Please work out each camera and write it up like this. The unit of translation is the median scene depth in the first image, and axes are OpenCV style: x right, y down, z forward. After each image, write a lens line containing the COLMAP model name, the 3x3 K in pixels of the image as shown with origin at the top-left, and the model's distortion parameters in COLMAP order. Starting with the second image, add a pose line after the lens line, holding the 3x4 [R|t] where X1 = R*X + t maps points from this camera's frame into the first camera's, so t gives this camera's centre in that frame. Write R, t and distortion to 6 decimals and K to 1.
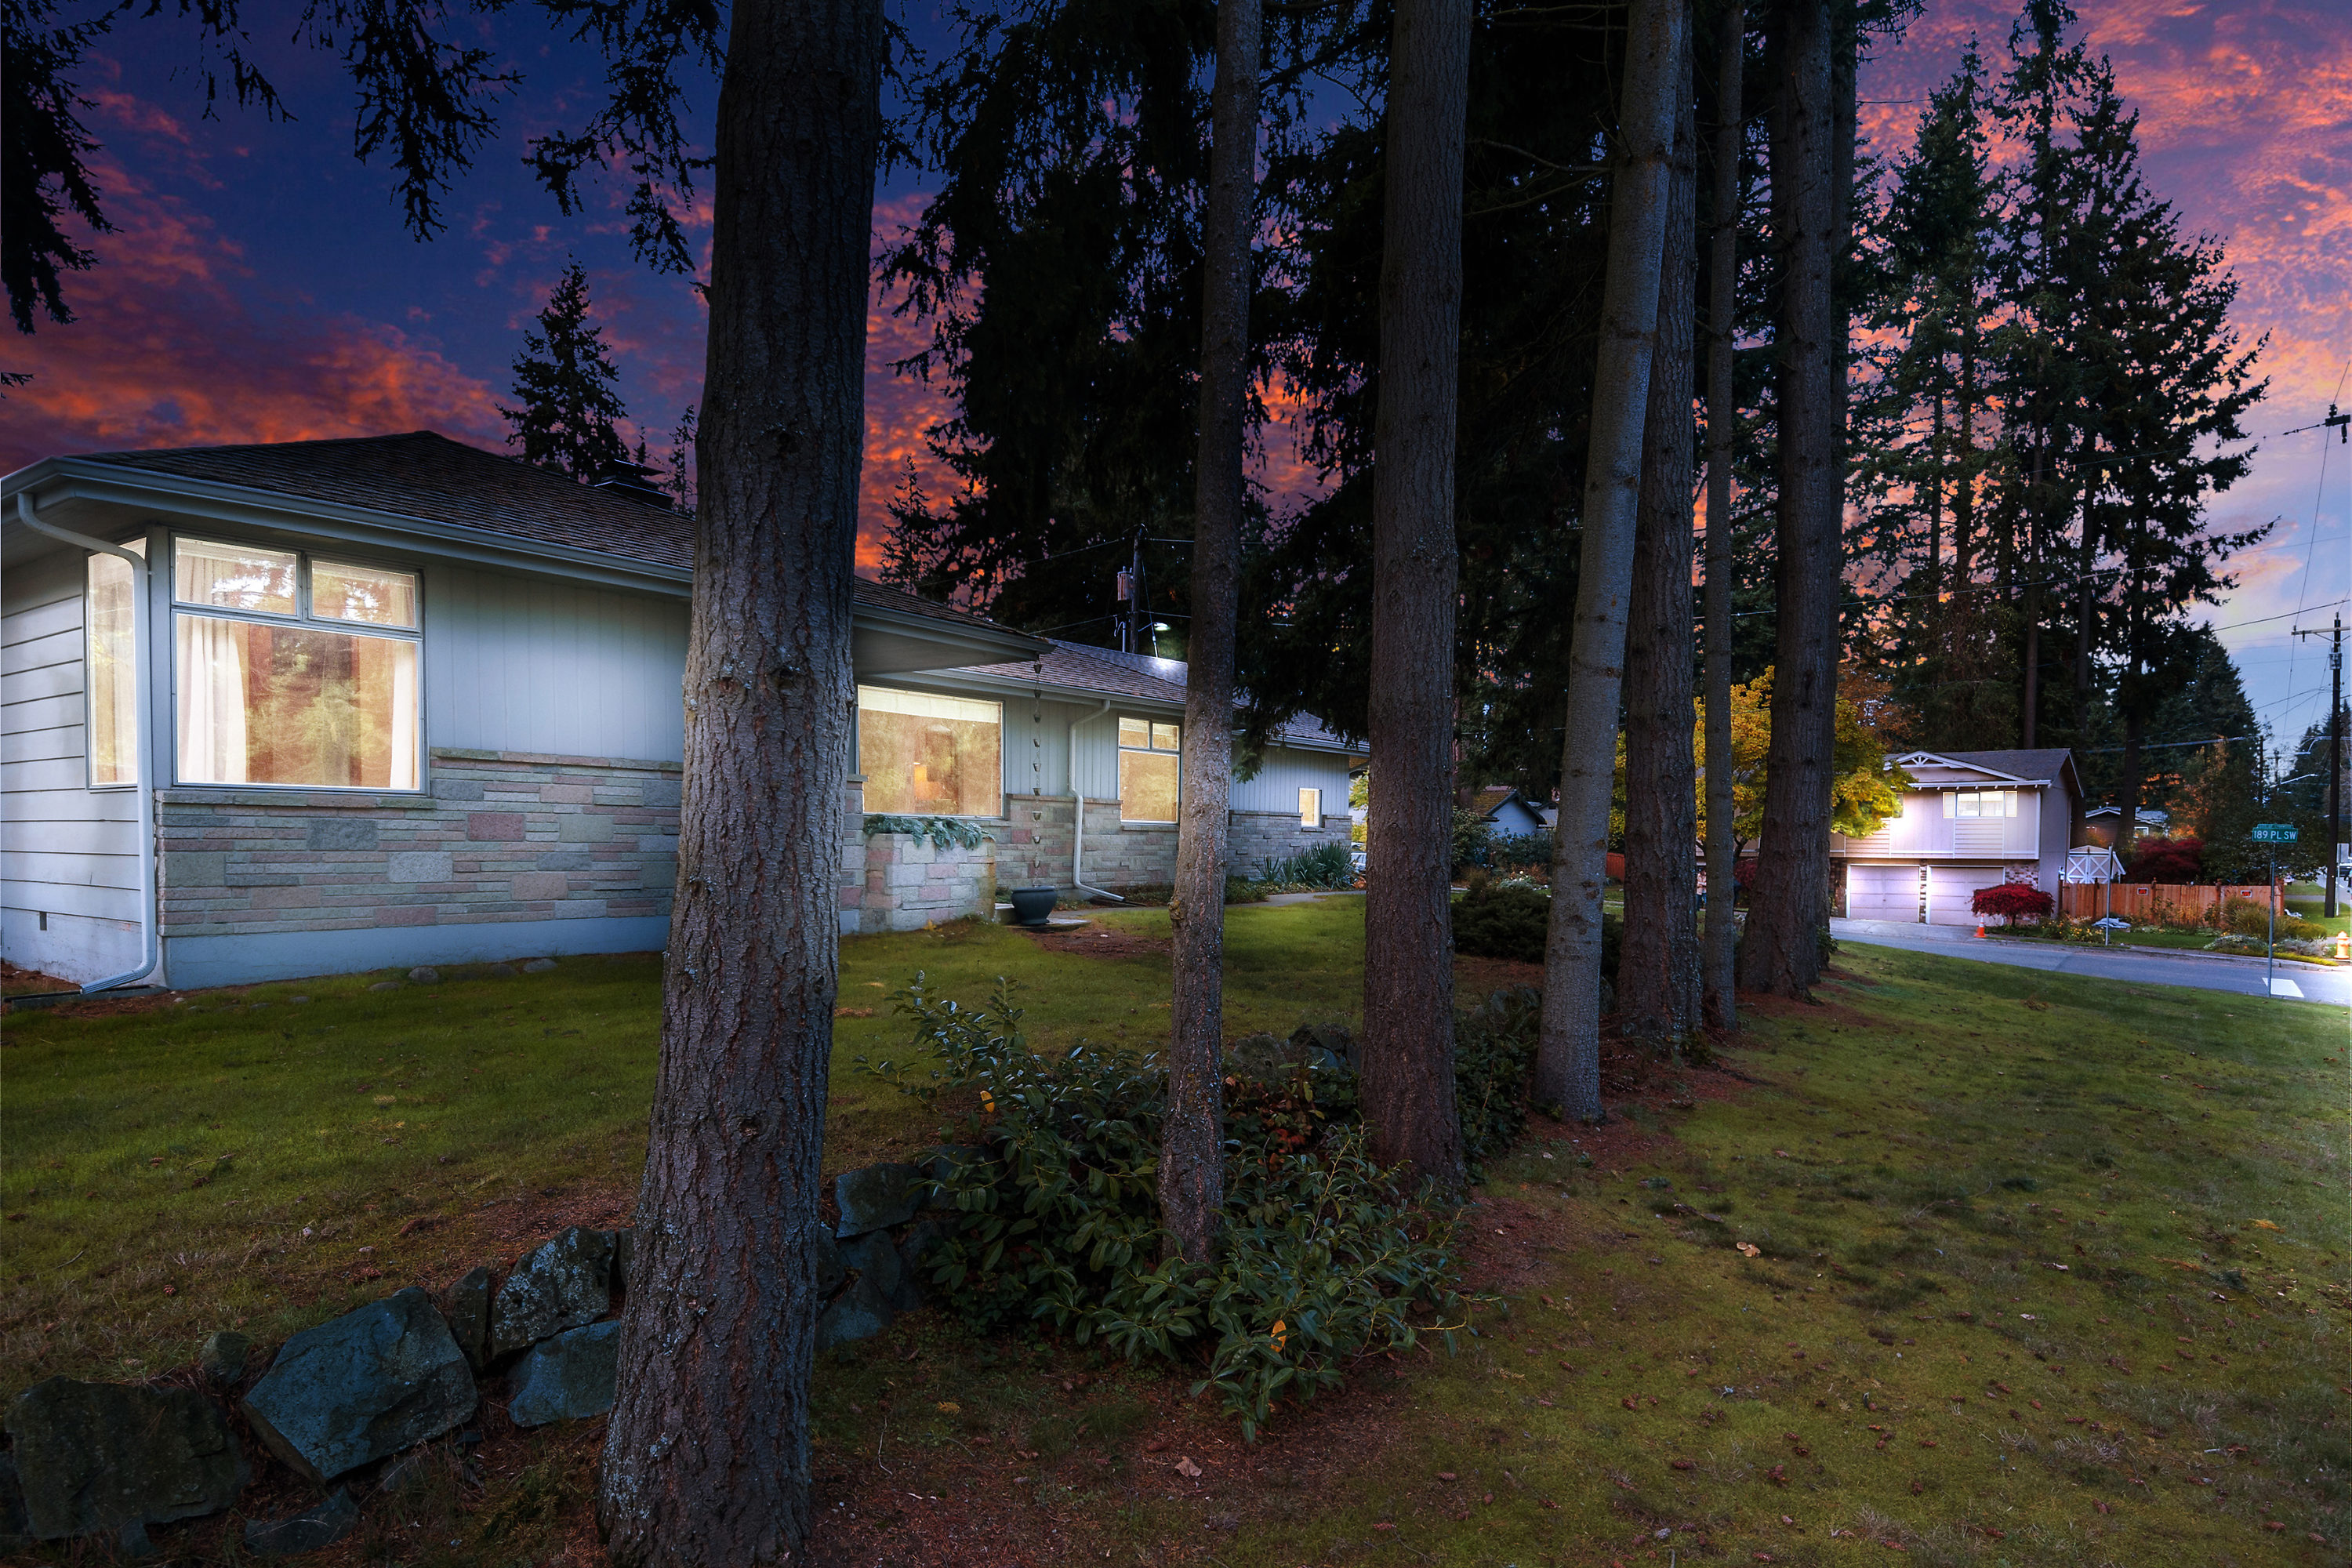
lens RADIAL K [[1397.1, 0, 1179.1], [0, 1397.1, 911.7], [0, 0, 1]] dist [0.003324, -0.048231]
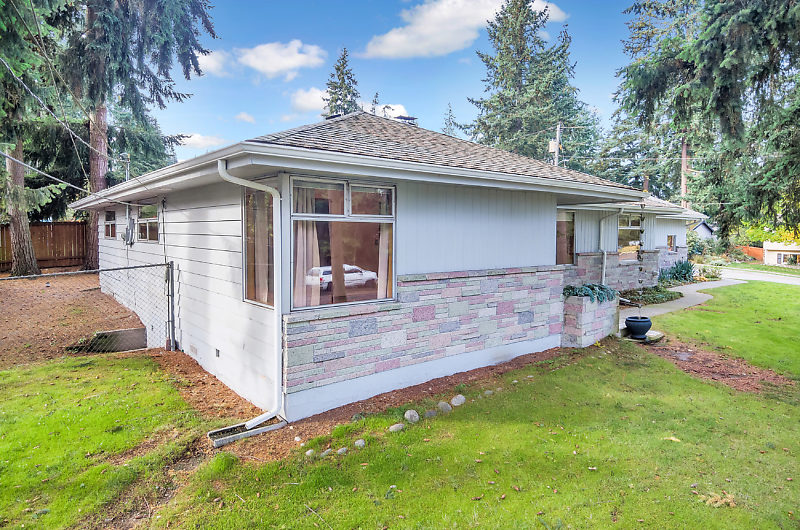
lens RADIAL K [[488.6, 0, 397.4], [0, 488.6, 251.8], [0, 0, 1]] dist [0.068300, -0.094788]
pose [[0.957615, 0.007741, -0.287947, -0.160650], [-0.013149, 0.999772, -0.016850, -0.066314], [0.287751, 0.019922, 0.957498, 0.160675]]
